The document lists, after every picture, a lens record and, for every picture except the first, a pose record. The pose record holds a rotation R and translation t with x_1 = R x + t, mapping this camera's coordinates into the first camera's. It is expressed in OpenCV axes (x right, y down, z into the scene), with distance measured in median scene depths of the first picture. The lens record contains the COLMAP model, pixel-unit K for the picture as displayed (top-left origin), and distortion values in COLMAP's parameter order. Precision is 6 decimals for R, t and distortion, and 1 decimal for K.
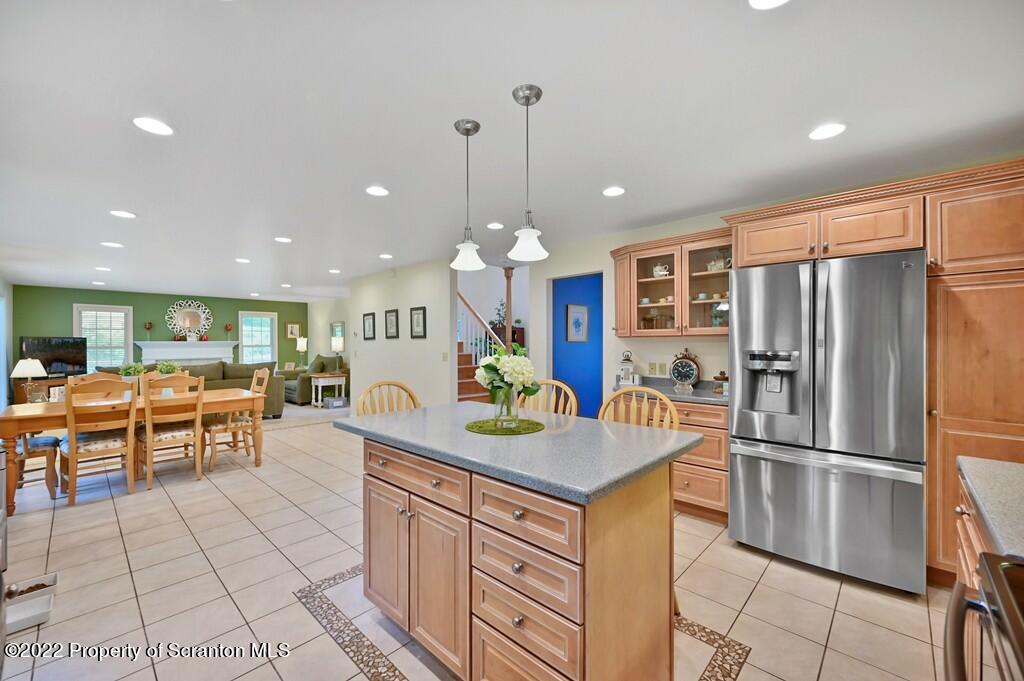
lens RADIAL K [[408.9, 0, 510.4], [0, 408.9, 345.4], [0, 0, 1]] dist [-0.001631, 0.000209]
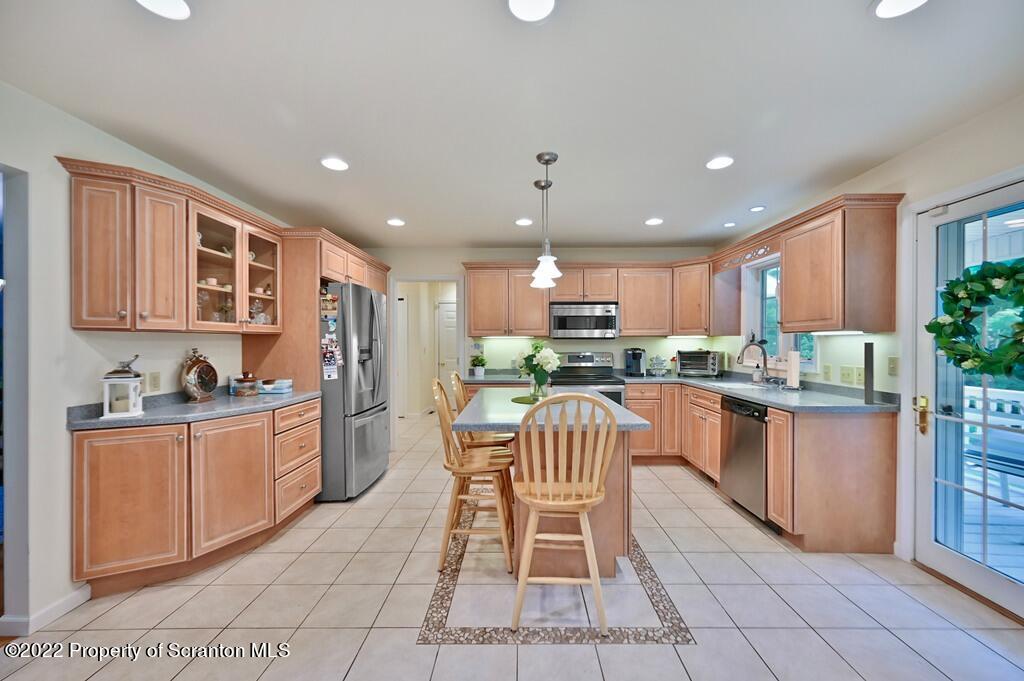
lens RADIAL K [[408.9, 0, 519.7], [0, 408.9, 343.7], [0, 0, 1]] dist [-0.001631, 0.000209]
pose [[-0.690435, -0.004343, 0.723381, -0.524194], [0.001814, 0.999968, 0.007735, -0.005916], [-0.723392, 0.006653, -0.690405, 1.085447]]
